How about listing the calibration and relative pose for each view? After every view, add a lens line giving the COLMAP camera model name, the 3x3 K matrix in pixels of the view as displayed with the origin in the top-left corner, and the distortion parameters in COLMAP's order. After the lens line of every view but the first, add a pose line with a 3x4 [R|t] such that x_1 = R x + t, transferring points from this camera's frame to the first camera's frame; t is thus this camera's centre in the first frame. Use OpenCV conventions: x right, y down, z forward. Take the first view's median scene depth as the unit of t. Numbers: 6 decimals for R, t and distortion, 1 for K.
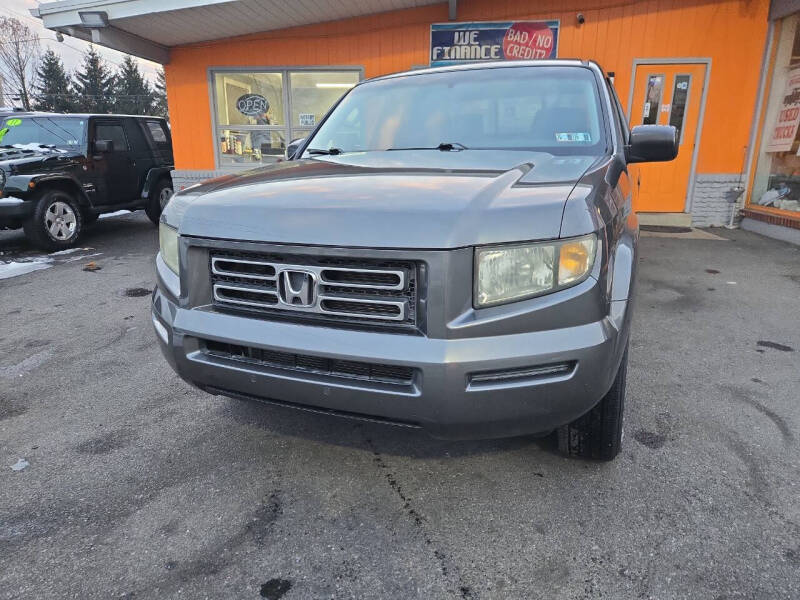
lens RADIAL K [[535.8, 0, 400.4], [0, 535.8, 298.5], [0, 0, 1]] dist [0.053987, -0.042278]
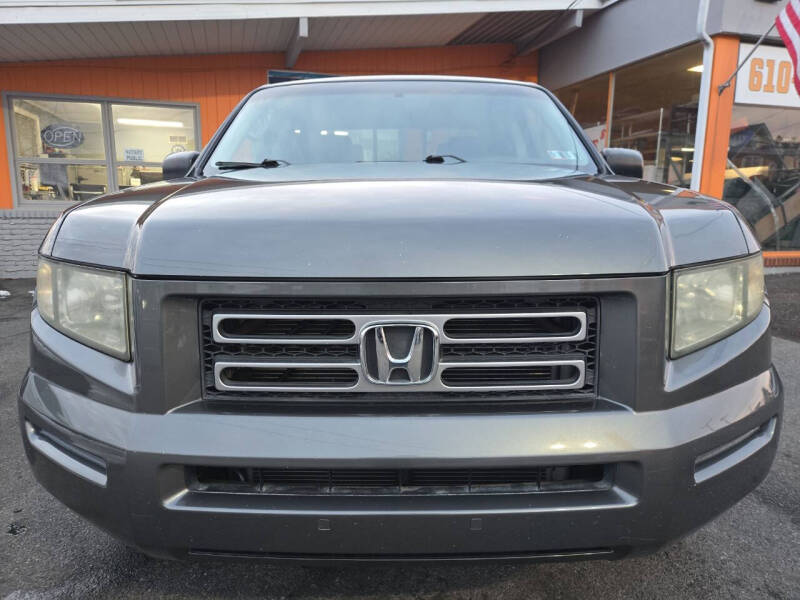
lens RADIAL K [[535.8, 0, 398.7], [0, 535.8, 303.8], [0, 0, 1]] dist [0.053987, -0.042278]
pose [[0.921058, -0.053526, 0.385730, -0.254404], [0.091846, 0.992424, -0.081600, -0.015428], [-0.378440, 0.110586, 0.918996, 0.272232]]
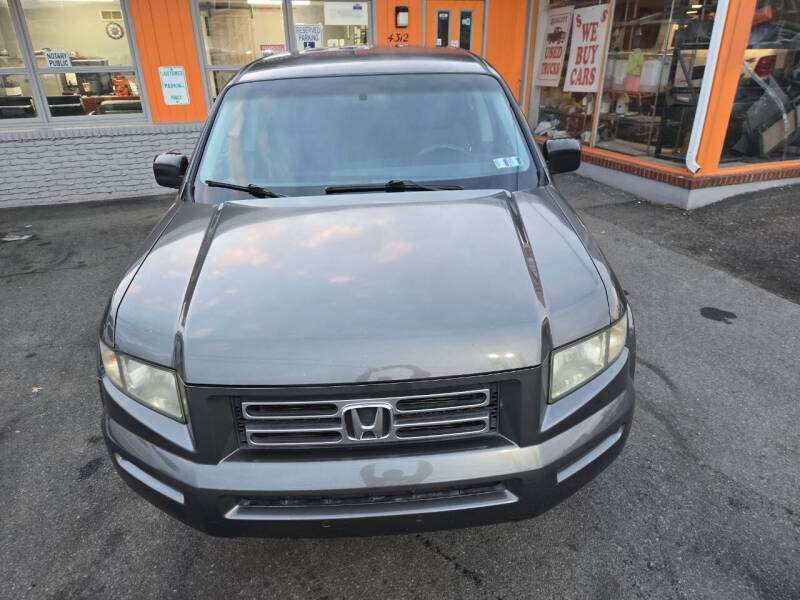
lens RADIAL K [[535.8, 0, 401.4], [0, 535.8, 297.9], [0, 0, 1]] dist [0.053987, -0.042278]
pose [[0.903261, -0.193640, 0.382914, -0.271957], [0.128765, 0.973577, 0.188593, -0.235086], [-0.409315, -0.121043, 0.904328, 0.109988]]
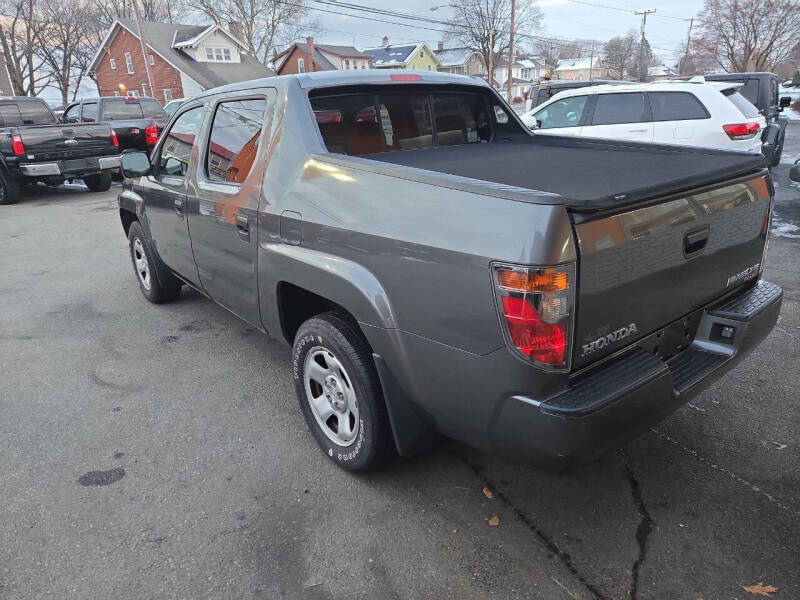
lens RADIAL K [[535.8, 0, 401.8], [0, 535.8, 303.3], [0, 0, 1]] dist [0.053987, -0.042278]
pose [[-0.474298, 0.331333, -0.815635, 1.243158], [-0.198234, 0.862487, 0.465640, -0.653980], [0.857756, 0.382538, -0.343394, 1.844917]]
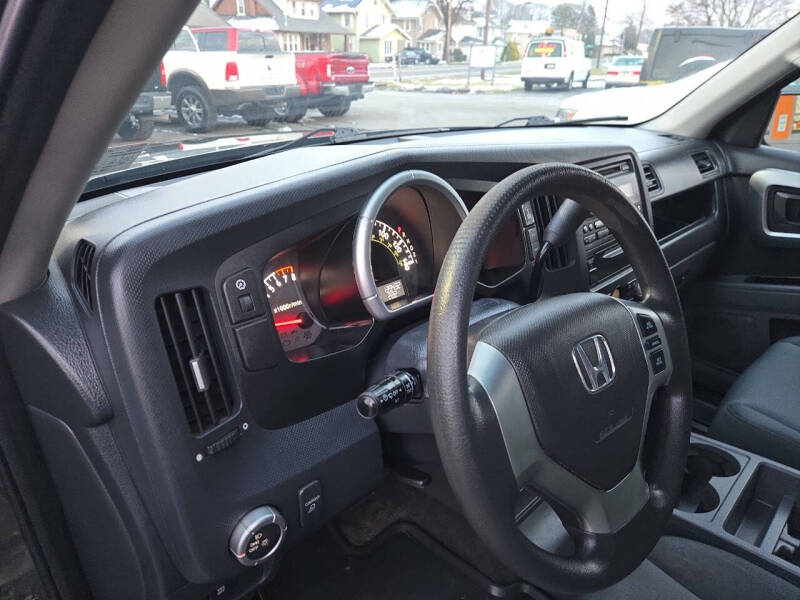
lens RADIAL K [[535.8, 0, 402.9], [0, 535.8, 302.7], [0, 0, 1]] dist [0.053987, -0.042278]
pose [[-0.375567, 0.383073, -0.843922, 0.316391], [-0.262994, 0.829099, 0.493384, -0.272214], [0.888698, 0.407246, -0.210636, 0.781039]]
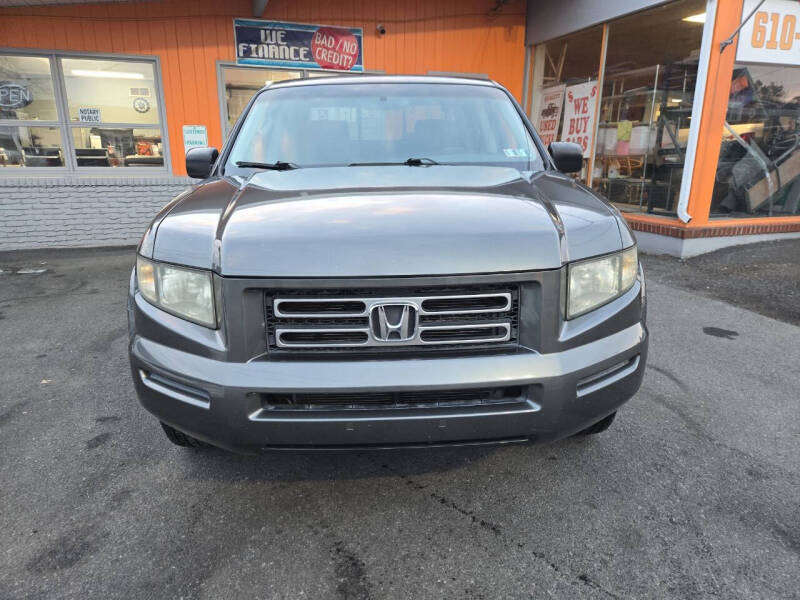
lens RADIAL K [[535.8, 0, 401.5], [0, 535.8, 296.9], [0, 0, 1]] dist [0.053987, -0.042278]
pose [[0.903657, -0.111533, 0.413479, -0.342513], [0.110316, 0.993532, 0.026903, -0.052870], [-0.413805, 0.021302, 0.910116, 0.083445]]
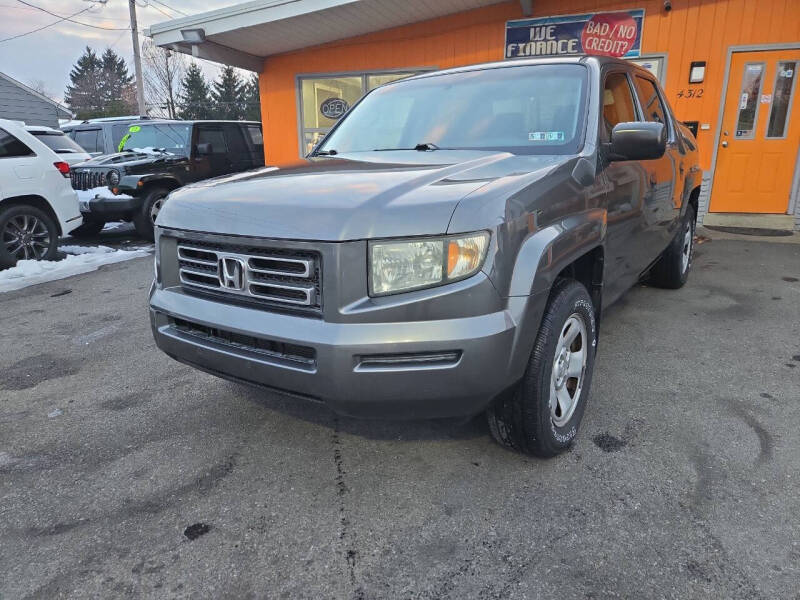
lens RADIAL K [[535.8, 0, 400.1], [0, 535.8, 298.3], [0, 0, 1]] dist [0.053987, -0.042278]
pose [[0.979190, 0.042931, -0.198353, 0.234364], [-0.042534, 0.999075, 0.006265, 0.006721], [0.198439, 0.002302, 0.980111, -0.031074]]
